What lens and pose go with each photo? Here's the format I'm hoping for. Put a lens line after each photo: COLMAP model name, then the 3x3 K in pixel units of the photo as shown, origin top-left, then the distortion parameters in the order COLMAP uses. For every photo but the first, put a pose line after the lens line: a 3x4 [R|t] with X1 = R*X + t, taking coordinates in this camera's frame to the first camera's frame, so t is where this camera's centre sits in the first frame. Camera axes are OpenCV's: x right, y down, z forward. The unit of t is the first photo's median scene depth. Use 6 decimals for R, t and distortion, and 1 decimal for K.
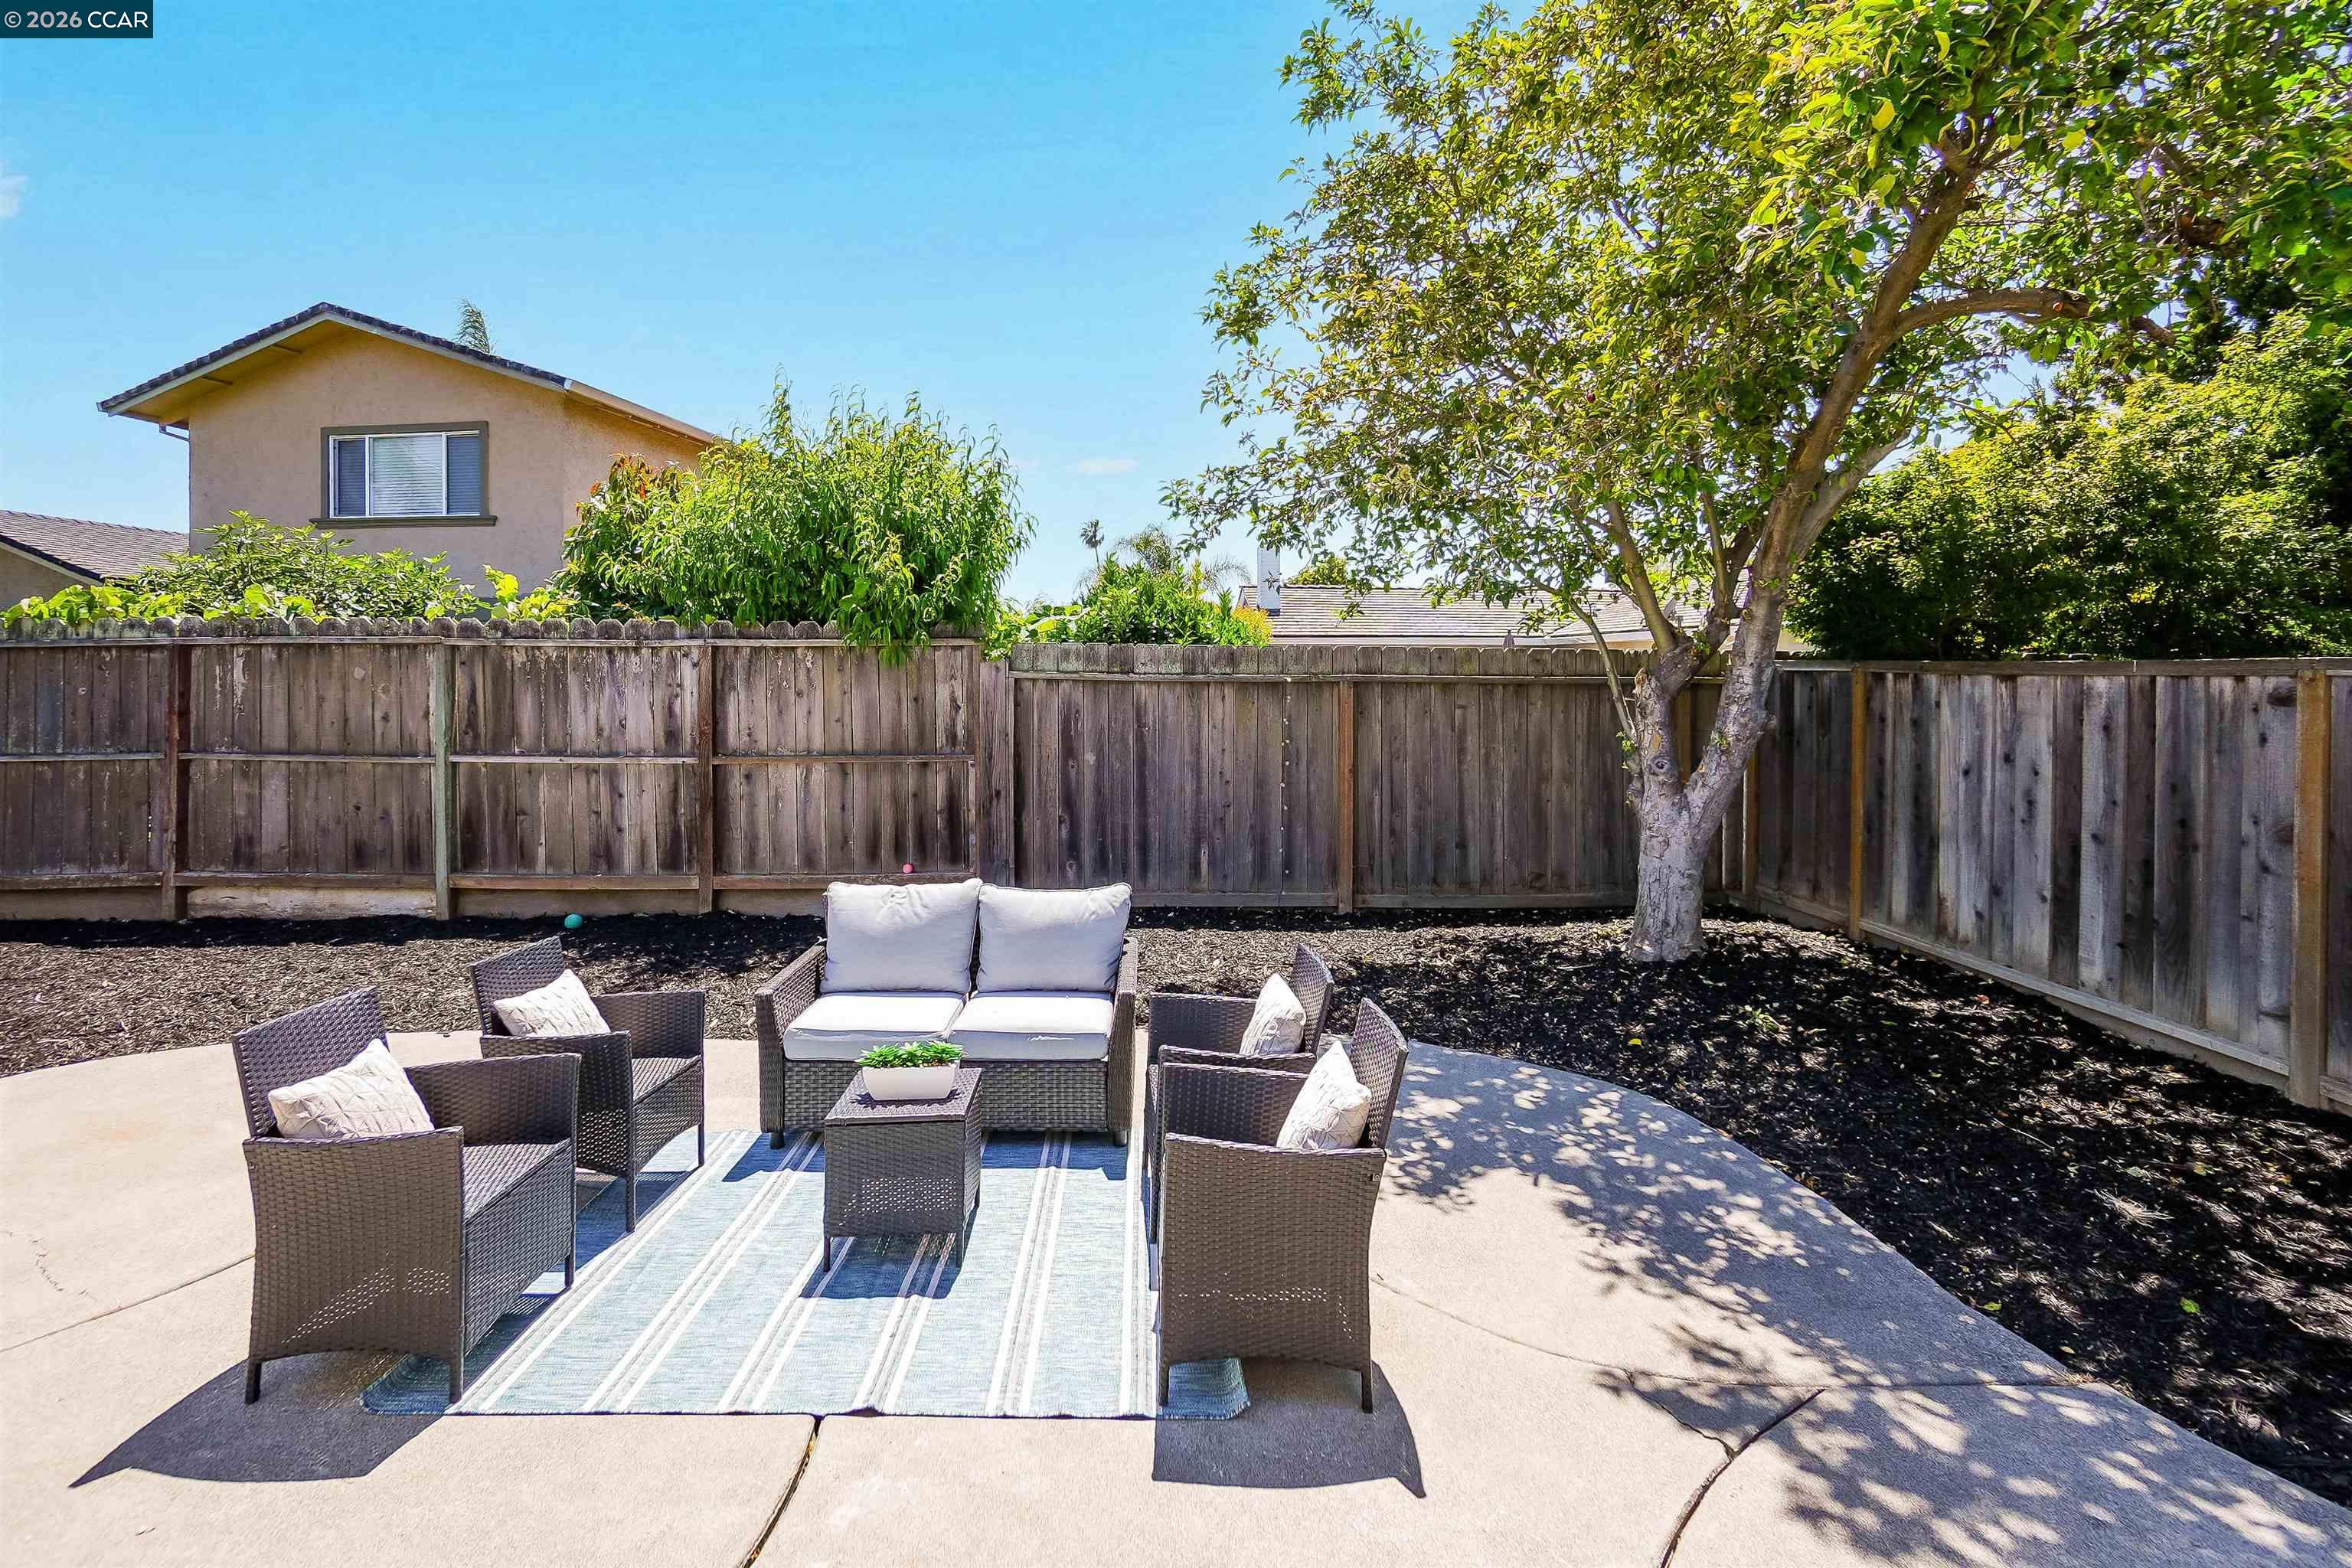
lens RADIAL K [[1020.0, 0, 1163.8], [0, 1020.0, 676.6], [0, 0, 1]] dist [0.001559, 0.000022]
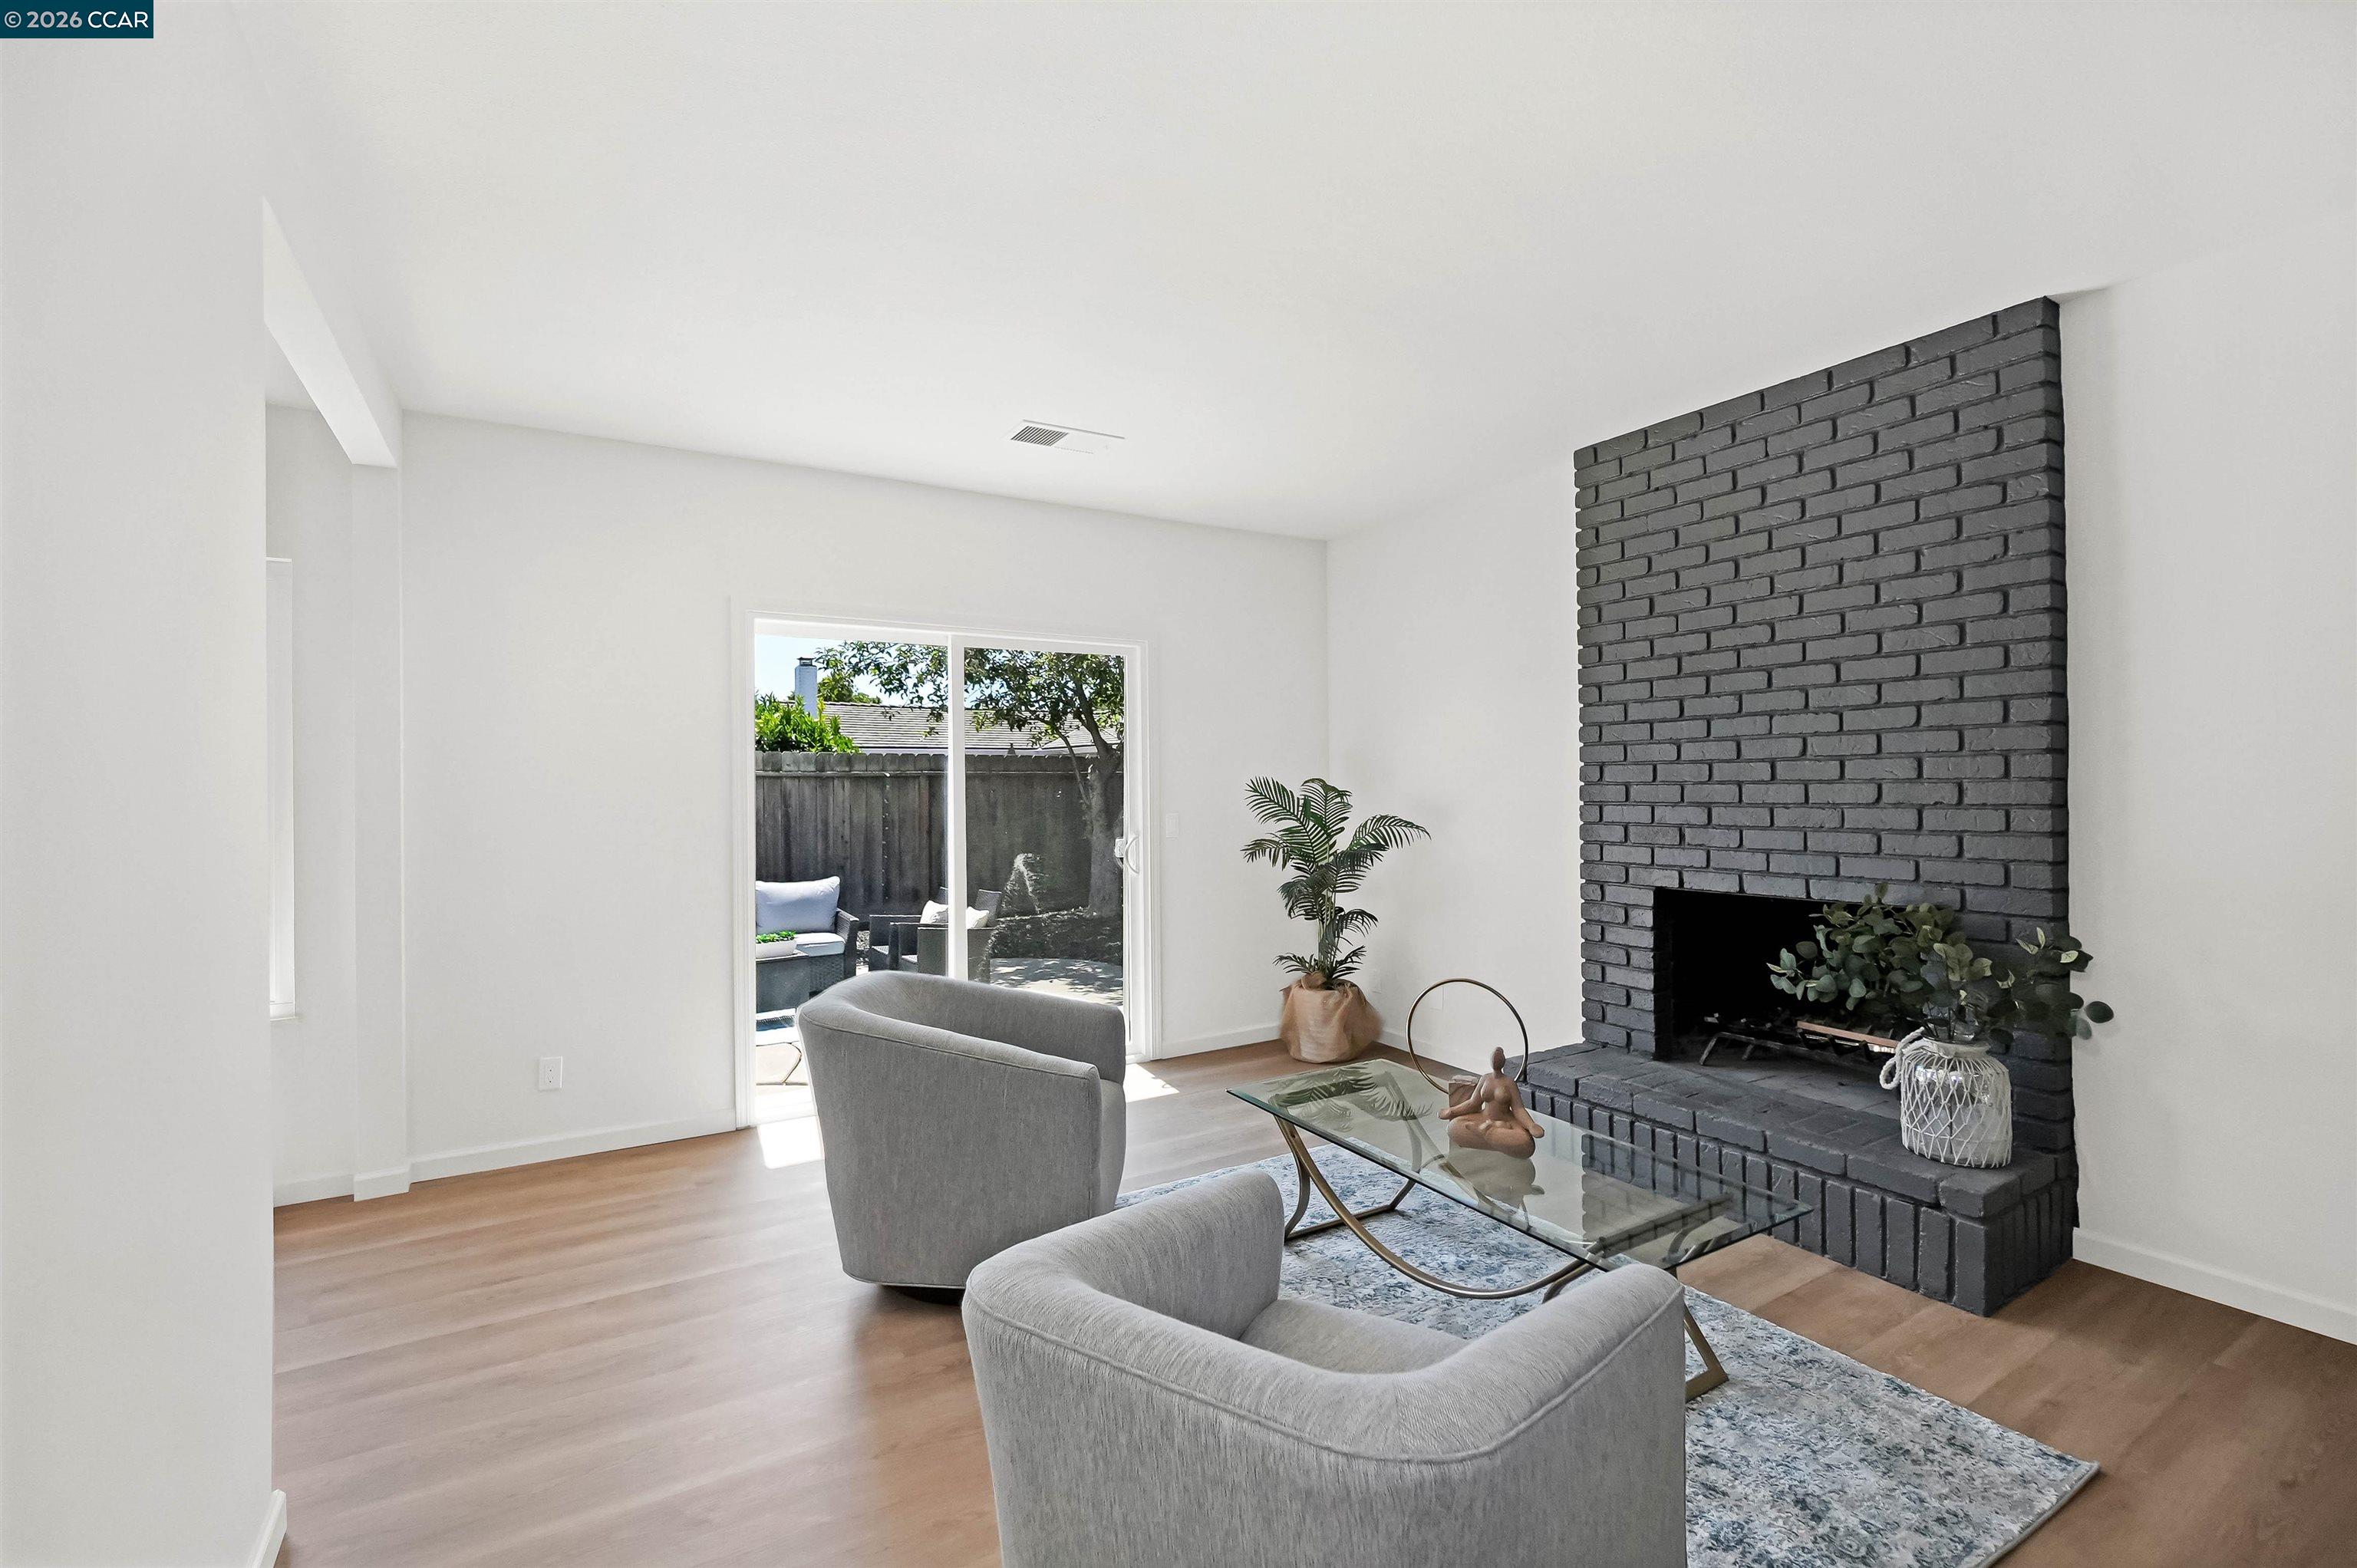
lens RADIAL K [[1022.1, 0, 1185.0], [0, 1022.1, 778.0], [0, 0, 1]] dist [0.001559, 0.000022]
pose [[0.874336, -0.006305, 0.485281, -0.239169], [0.011540, 0.999903, -0.007799, 0.025719], [-0.485184, 0.012419, 0.874324, -0.592593]]
